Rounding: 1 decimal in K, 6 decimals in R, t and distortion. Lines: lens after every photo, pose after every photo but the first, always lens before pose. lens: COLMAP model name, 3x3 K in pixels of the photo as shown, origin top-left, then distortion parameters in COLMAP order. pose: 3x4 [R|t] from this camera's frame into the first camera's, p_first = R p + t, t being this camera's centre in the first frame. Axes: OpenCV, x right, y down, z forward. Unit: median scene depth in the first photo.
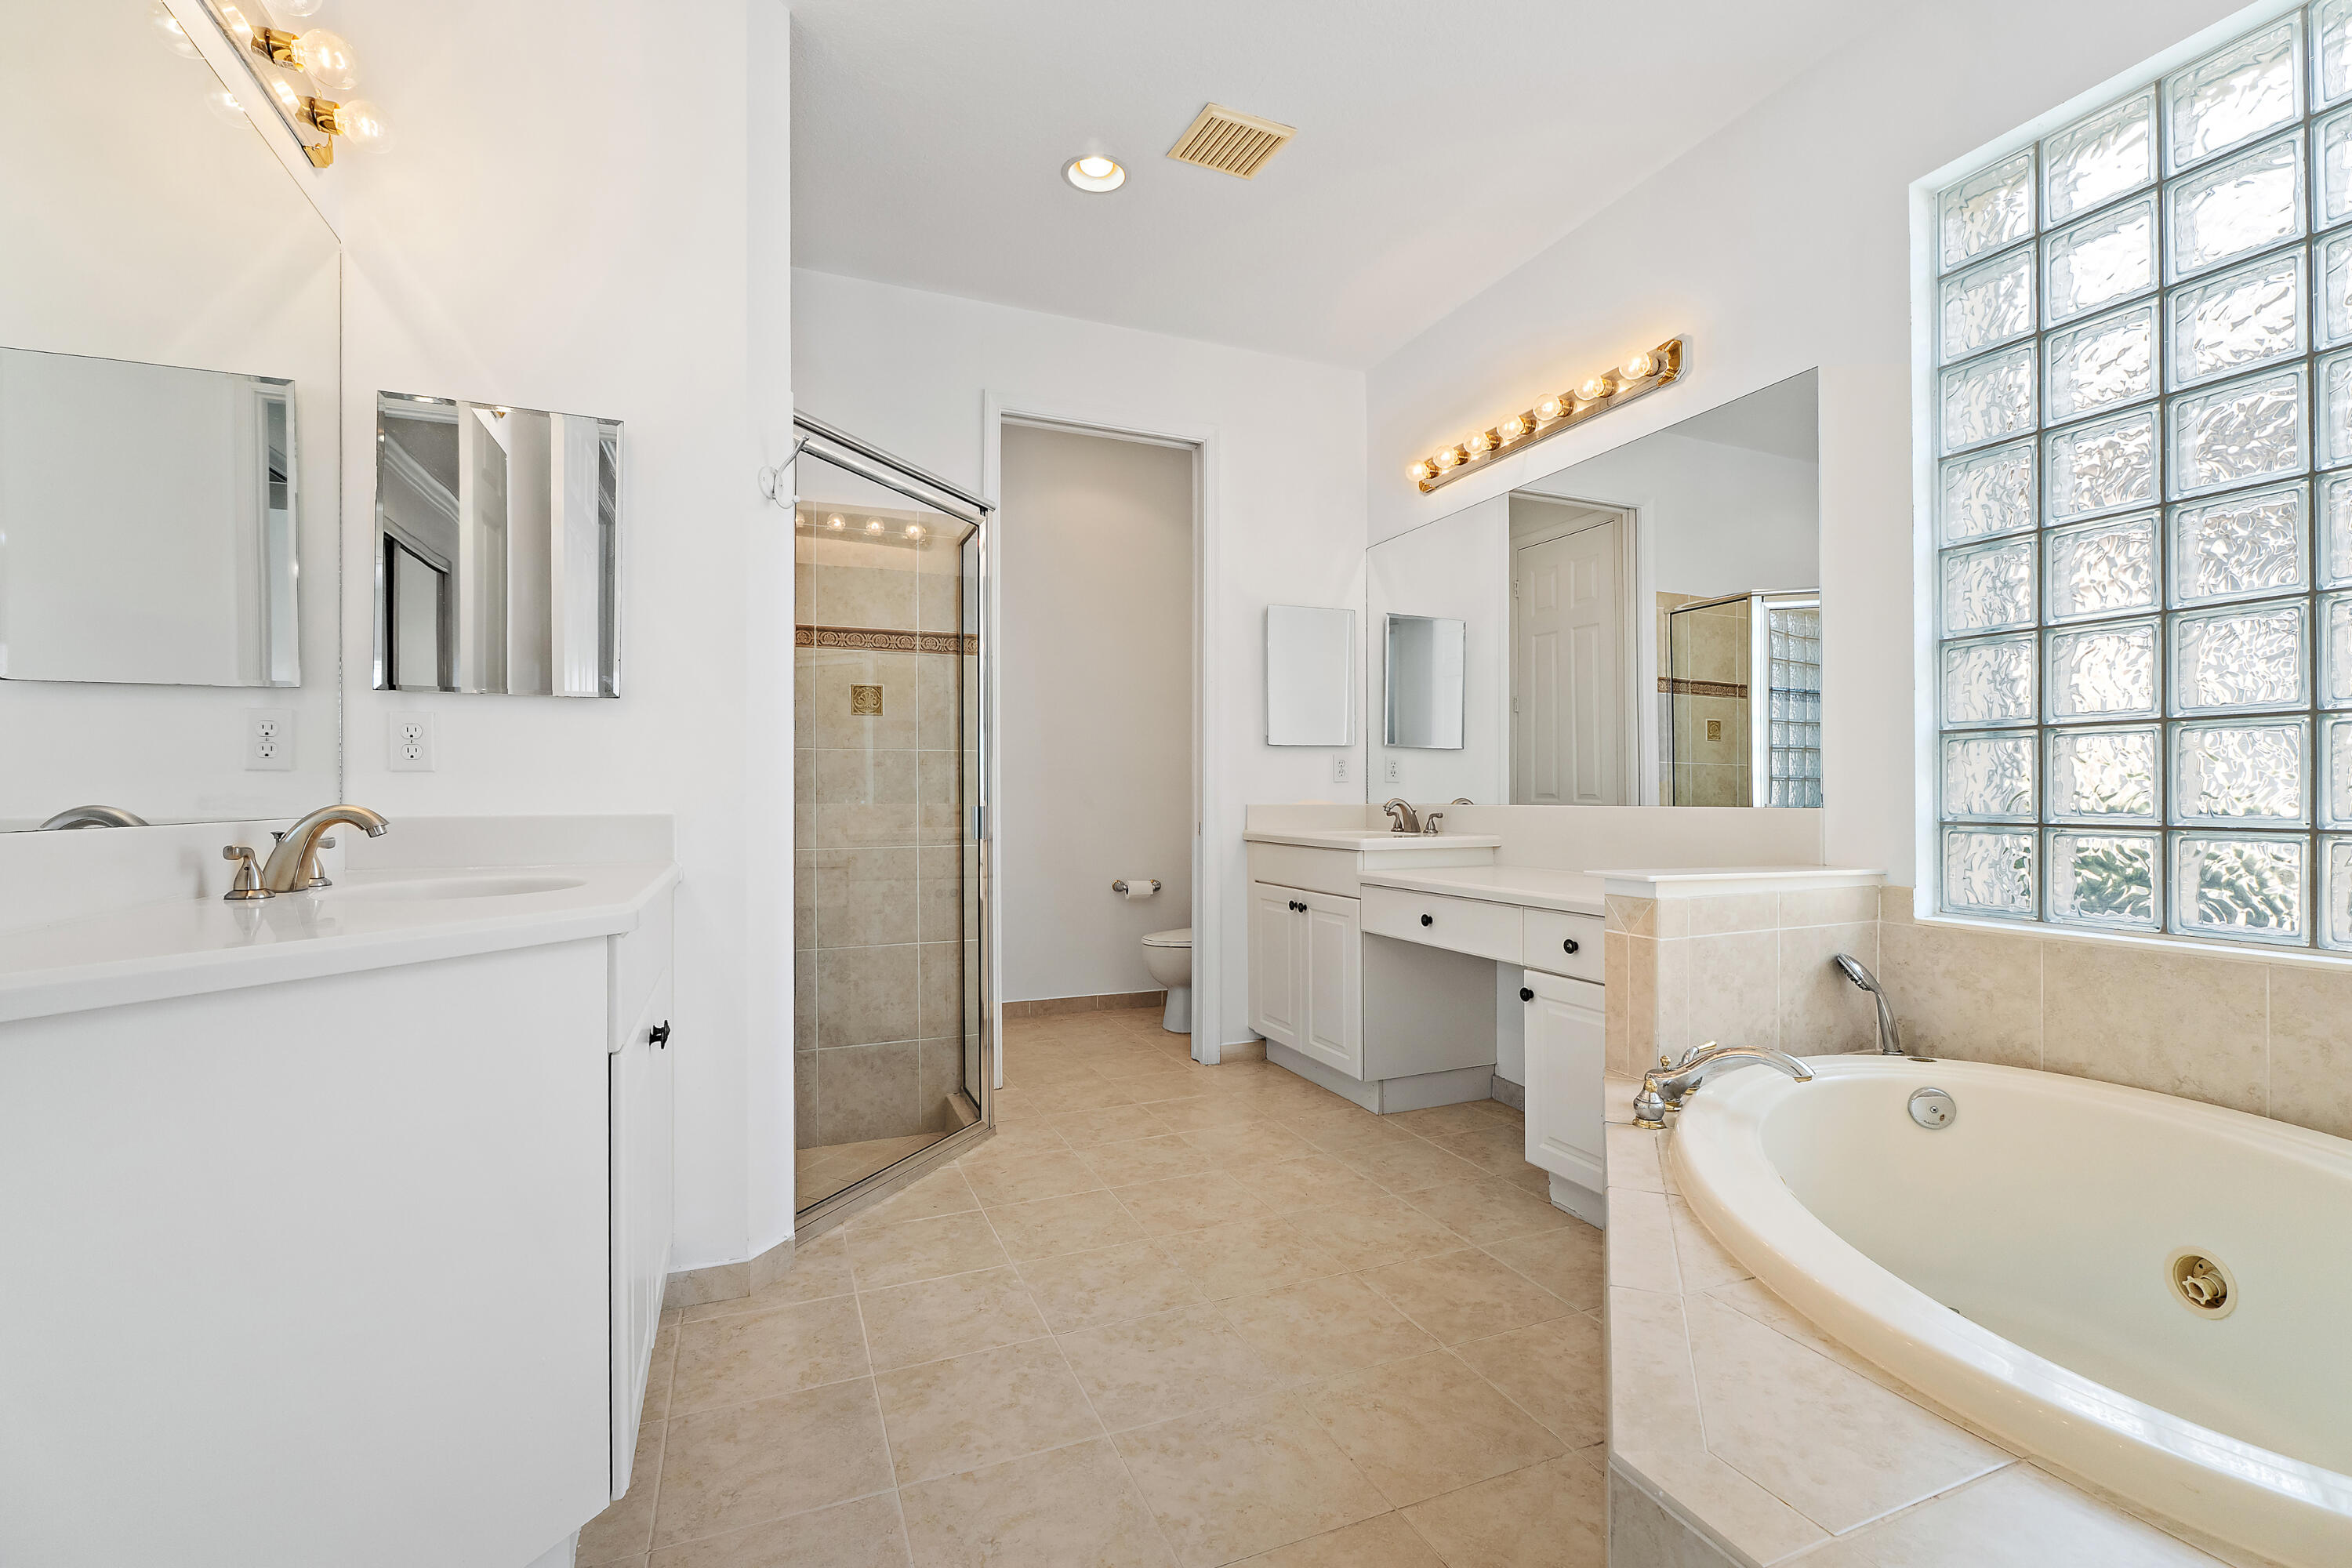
lens RADIAL K [[1016.6, 0, 1176.0], [0, 1016.6, 784.0], [0, 0, 1]] dist [-0.000821, 0.000021]
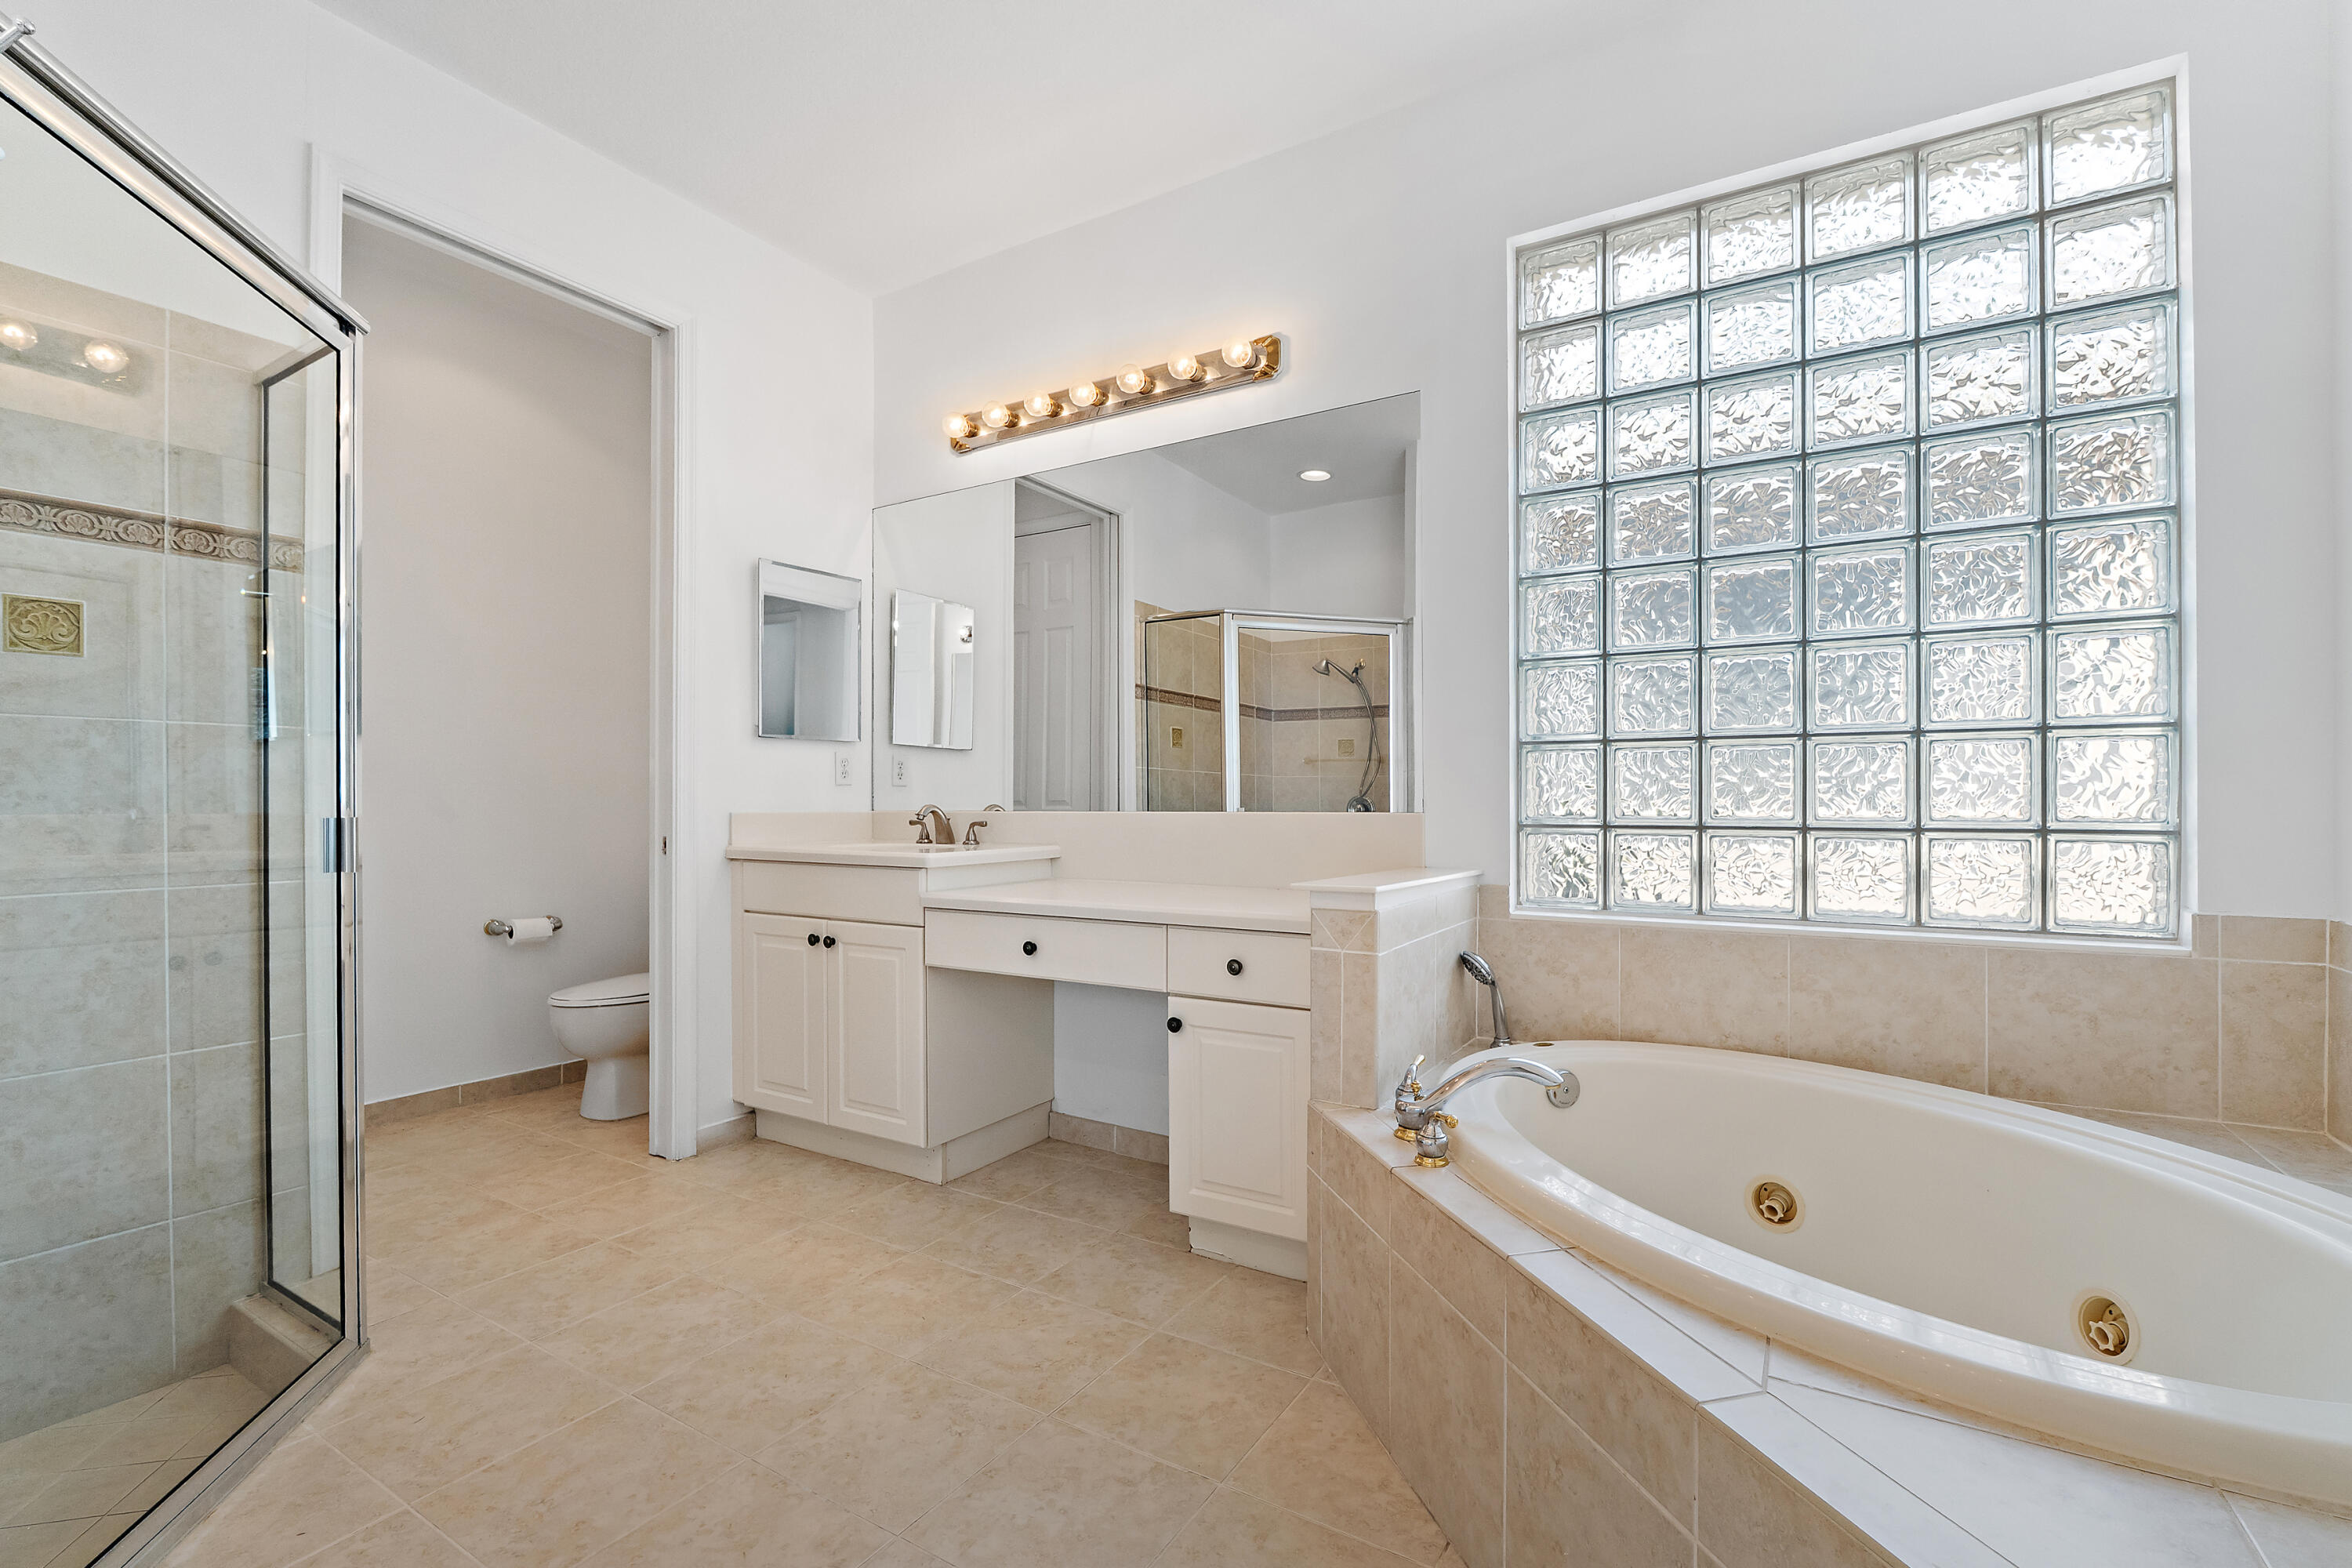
lens RADIAL K [[1032.7, 0, 1174.8], [0, 1032.7, 795.5], [0, 0, 1]] dist [-0.005086, 0.000501]
pose [[0.813299, 0.004048, 0.581832, -0.131221], [-0.006941, 0.999972, 0.002745, 0.003288], [-0.581804, -0.006272, 0.813305, 0.194302]]
